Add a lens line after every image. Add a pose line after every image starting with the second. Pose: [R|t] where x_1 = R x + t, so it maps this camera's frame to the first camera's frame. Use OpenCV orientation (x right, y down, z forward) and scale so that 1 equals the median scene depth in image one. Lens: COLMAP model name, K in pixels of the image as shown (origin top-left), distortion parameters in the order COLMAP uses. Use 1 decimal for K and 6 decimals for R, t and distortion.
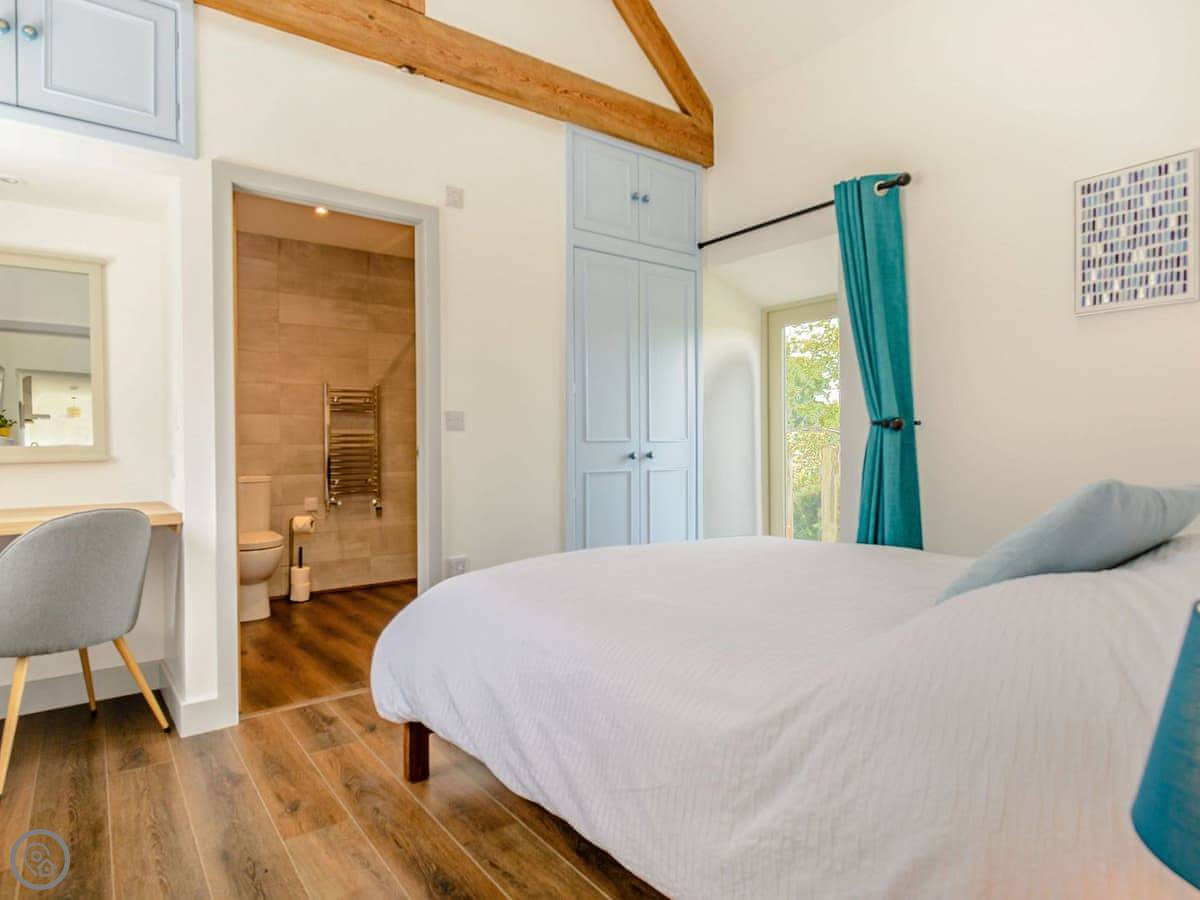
lens RADIAL K [[669.7, 0, 604.0], [0, 669.7, 442.8], [0, 0, 1]] dist [0.001365, 0.000576]
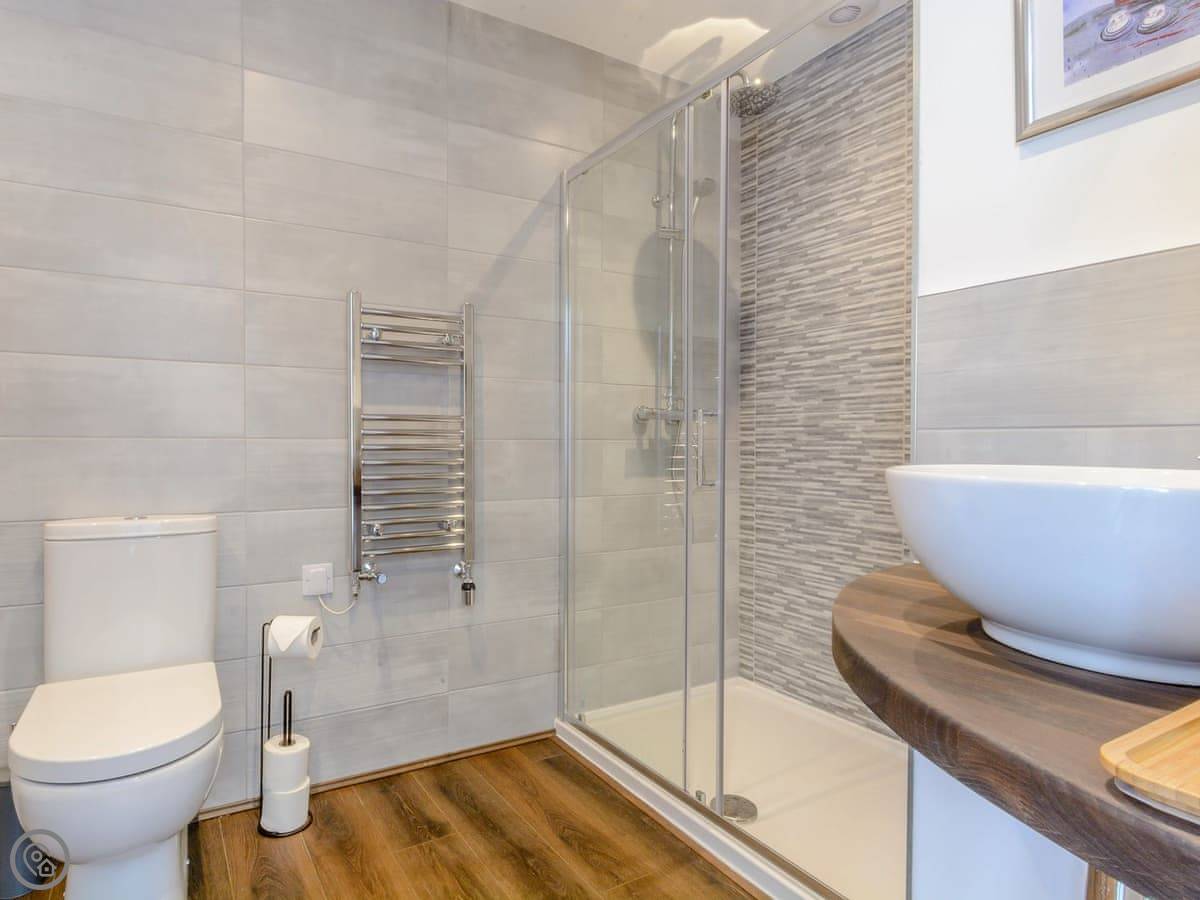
lens RADIAL K [[720.7, 0, 597.6], [0, 720.7, 449.6], [0, 0, 1]] dist [0.001914, -0.000065]
pose [[0.995883, 0.016276, -0.089170, -0.216198], [-0.014511, 0.999686, 0.020405, -0.002539], [0.089474, -0.019027, 0.995807, 0.551107]]
